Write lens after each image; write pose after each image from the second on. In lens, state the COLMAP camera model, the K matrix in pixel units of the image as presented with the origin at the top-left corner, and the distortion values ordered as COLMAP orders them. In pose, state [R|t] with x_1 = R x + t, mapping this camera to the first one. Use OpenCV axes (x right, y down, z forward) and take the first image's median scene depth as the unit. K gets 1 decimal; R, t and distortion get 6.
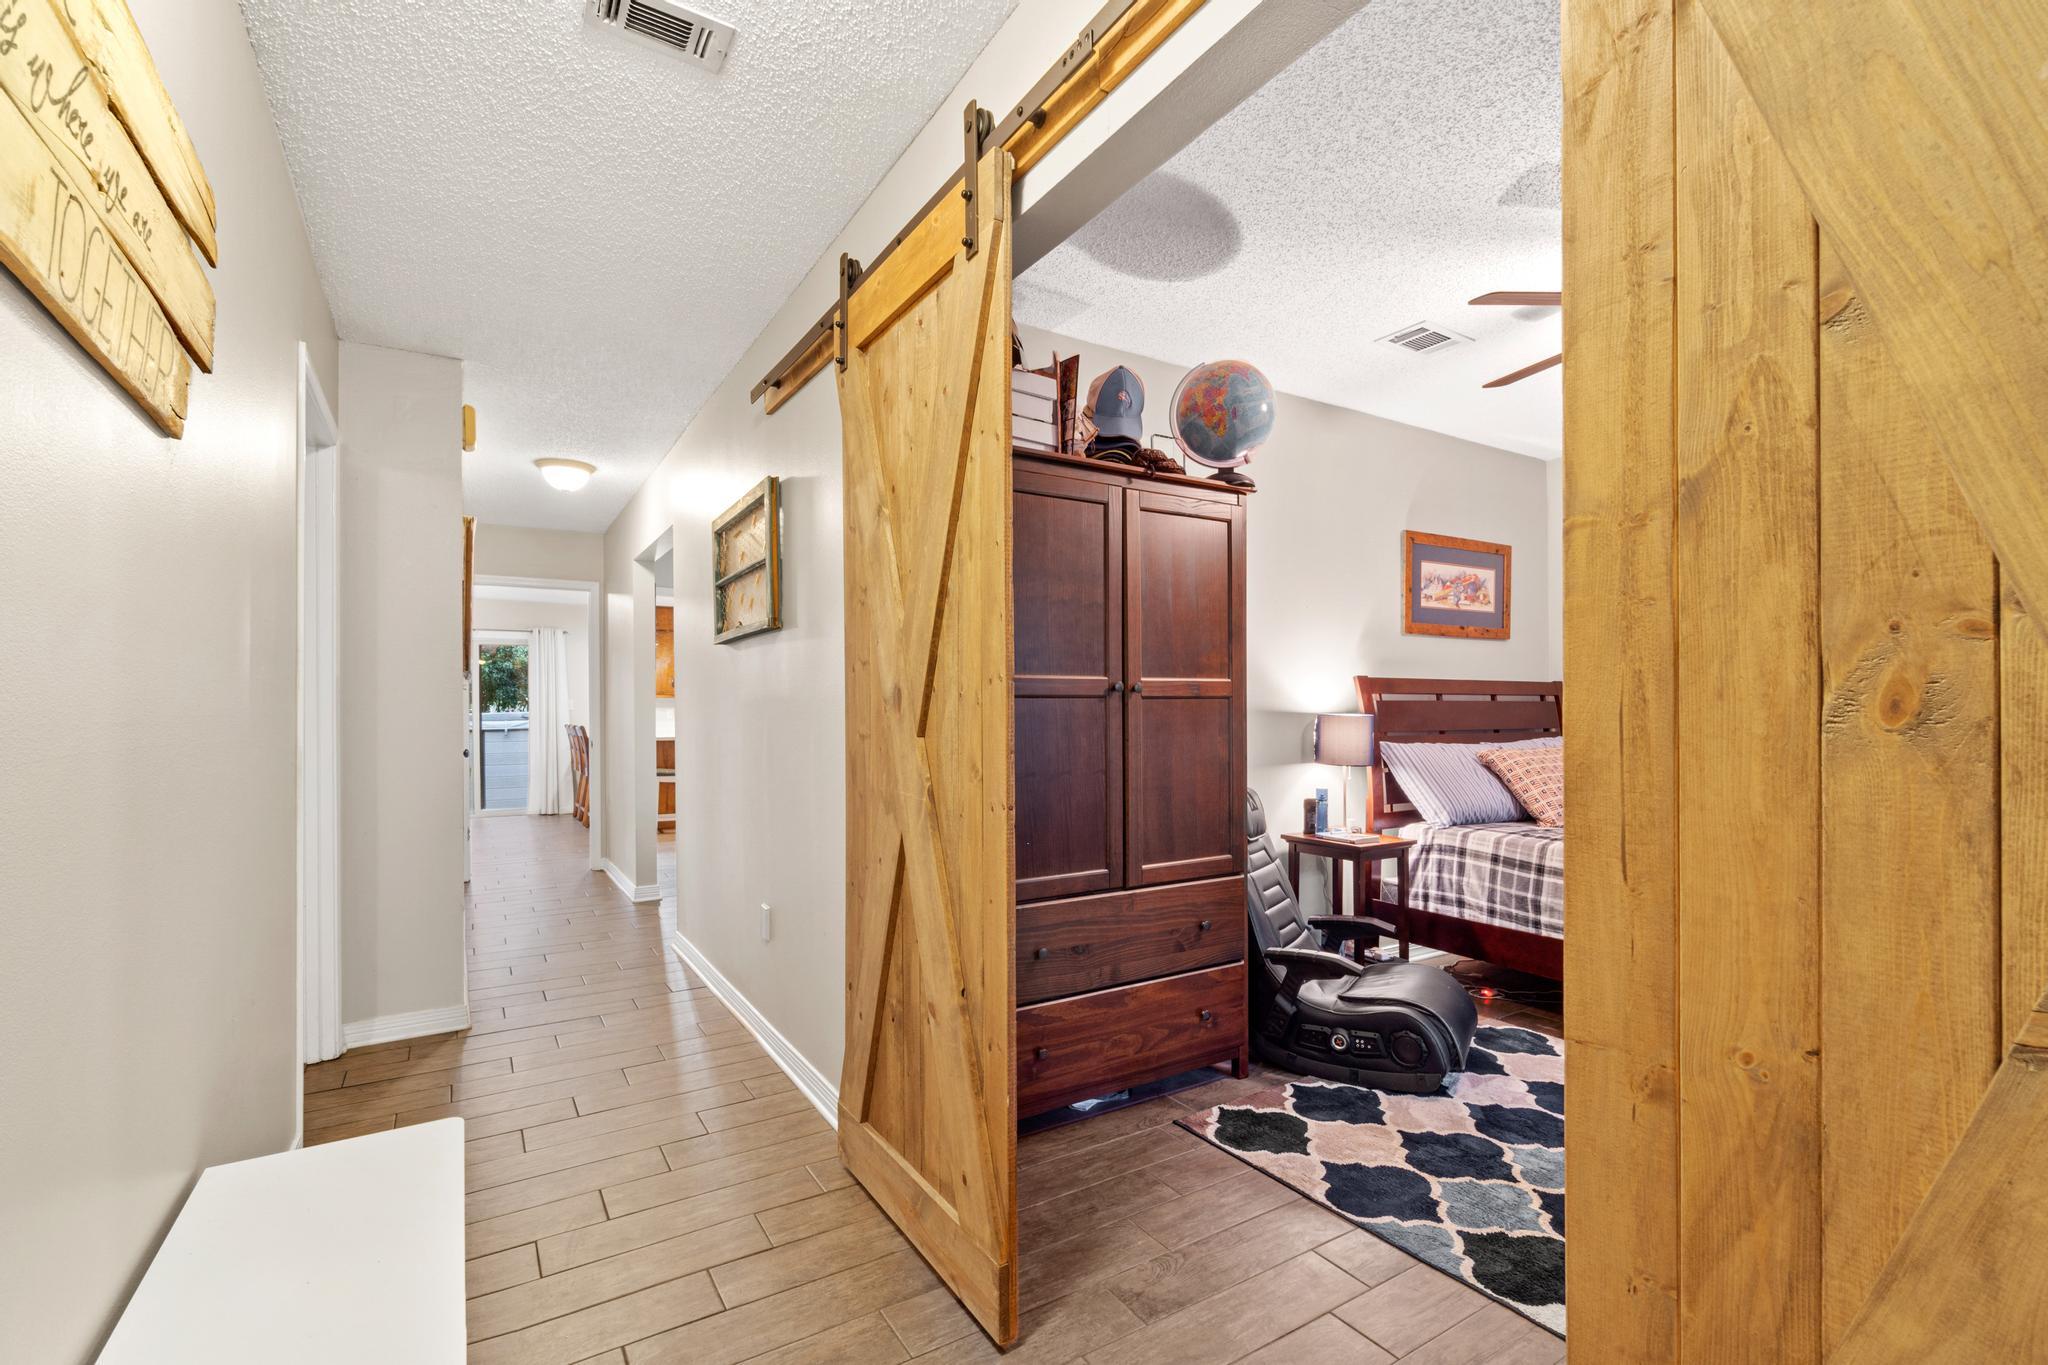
lens RADIAL K [[900.8, 0, 1028.2], [0, 900.8, 701.5], [0, 0, 1]] dist [-0.001127, -0.000068]
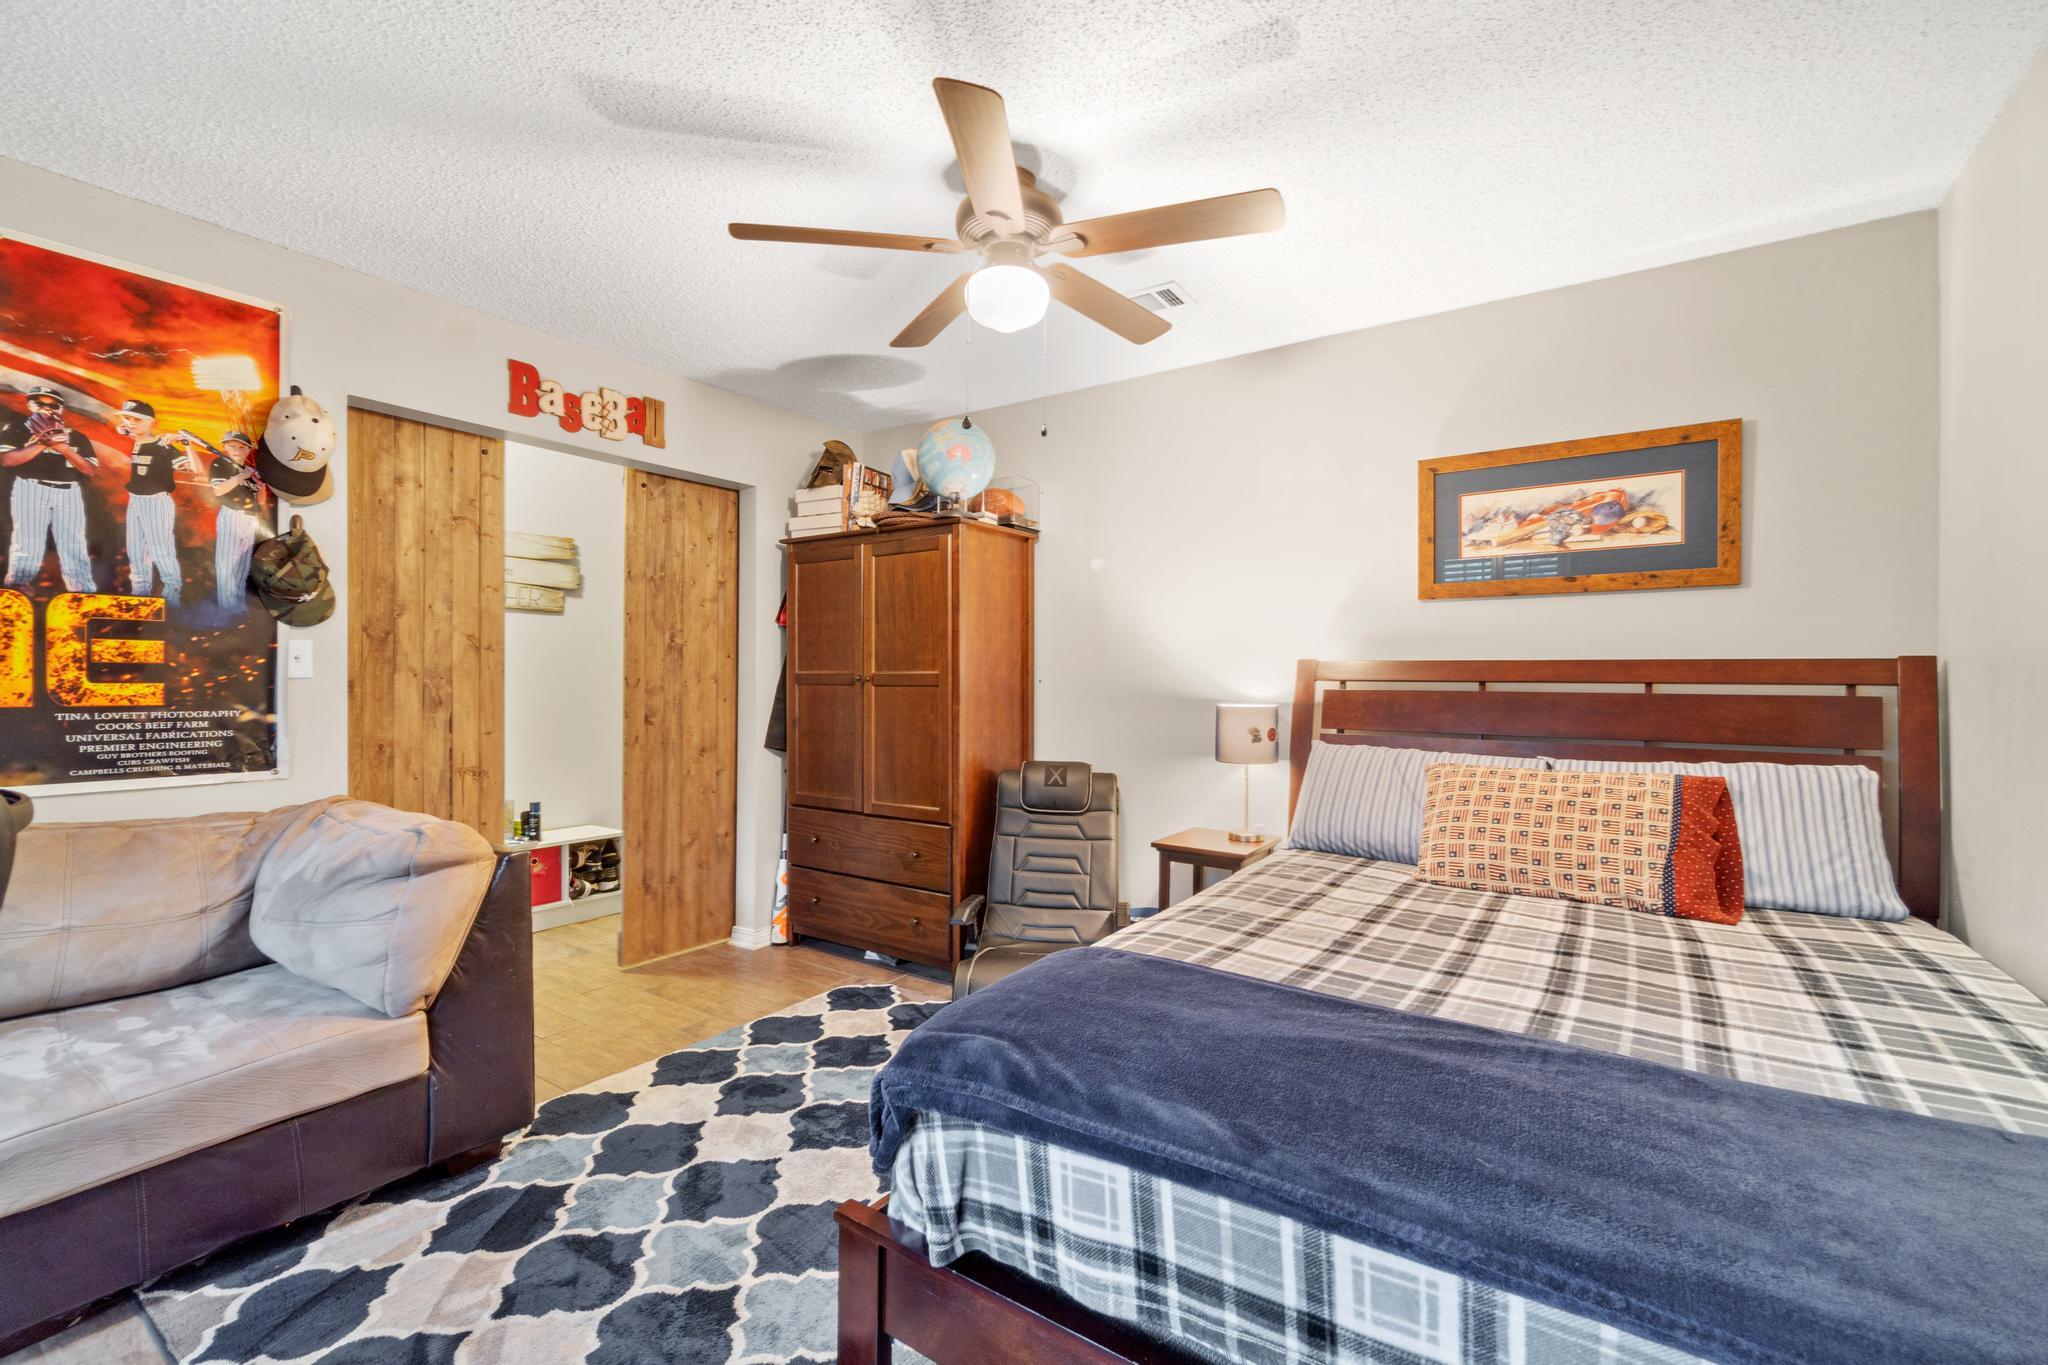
lens RADIAL K [[900.8, 0, 1032.5], [0, 900.8, 670.8], [0, 0, 1]] dist [-0.001127, -0.000068]
pose [[0.395746, 0.000242, -0.918360, 0.962759], [0.002398, 0.999996, 0.001297, -0.018507], [0.918357, -0.002715, 0.395744, 0.405260]]
